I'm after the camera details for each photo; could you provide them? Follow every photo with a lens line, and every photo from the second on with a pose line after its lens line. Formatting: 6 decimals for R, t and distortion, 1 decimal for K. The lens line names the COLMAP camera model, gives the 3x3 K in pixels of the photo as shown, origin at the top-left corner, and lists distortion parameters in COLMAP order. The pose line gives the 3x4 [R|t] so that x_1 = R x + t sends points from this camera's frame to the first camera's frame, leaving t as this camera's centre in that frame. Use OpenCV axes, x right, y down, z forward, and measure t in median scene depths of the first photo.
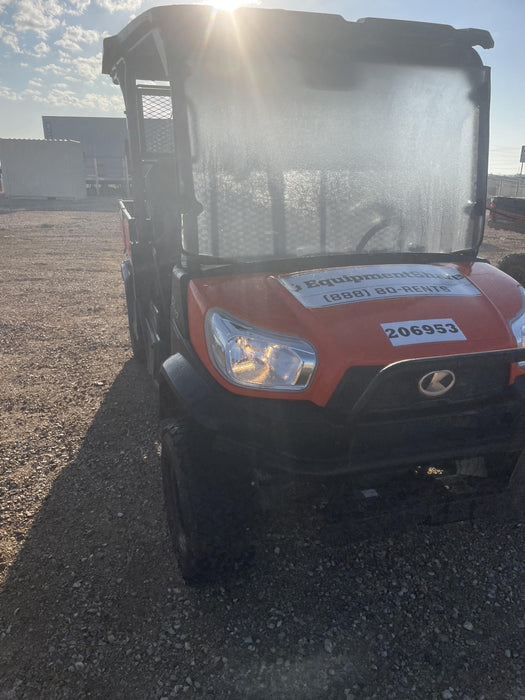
lens RADIAL K [[536.6, 0, 262.5], [0, 536.6, 350.0], [0, 0, 1]] dist [0.009483, 0.002757]
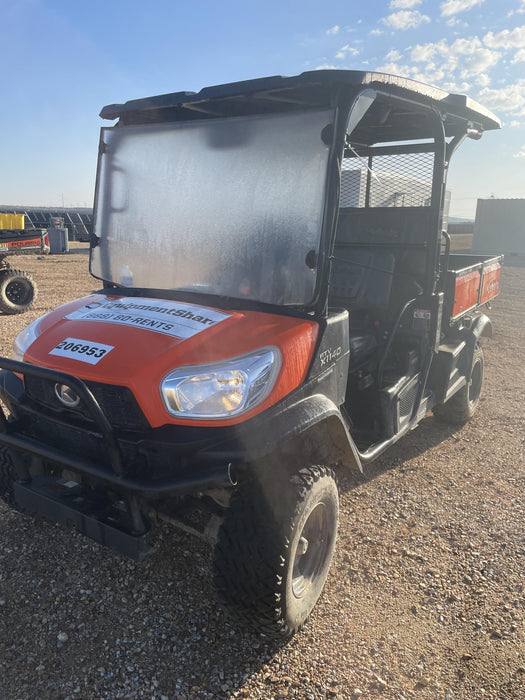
lens RADIAL K [[576.1, 0, 302.1], [0, 576.1, 337.3], [0, 0, 1]] dist [0.035538, -0.005127]
pose [[0.649937, 0.173501, -0.739919, 1.505303], [-0.258793, 0.965933, -0.000823, -0.180780], [0.714569, 0.192020, 0.672696, 0.478905]]
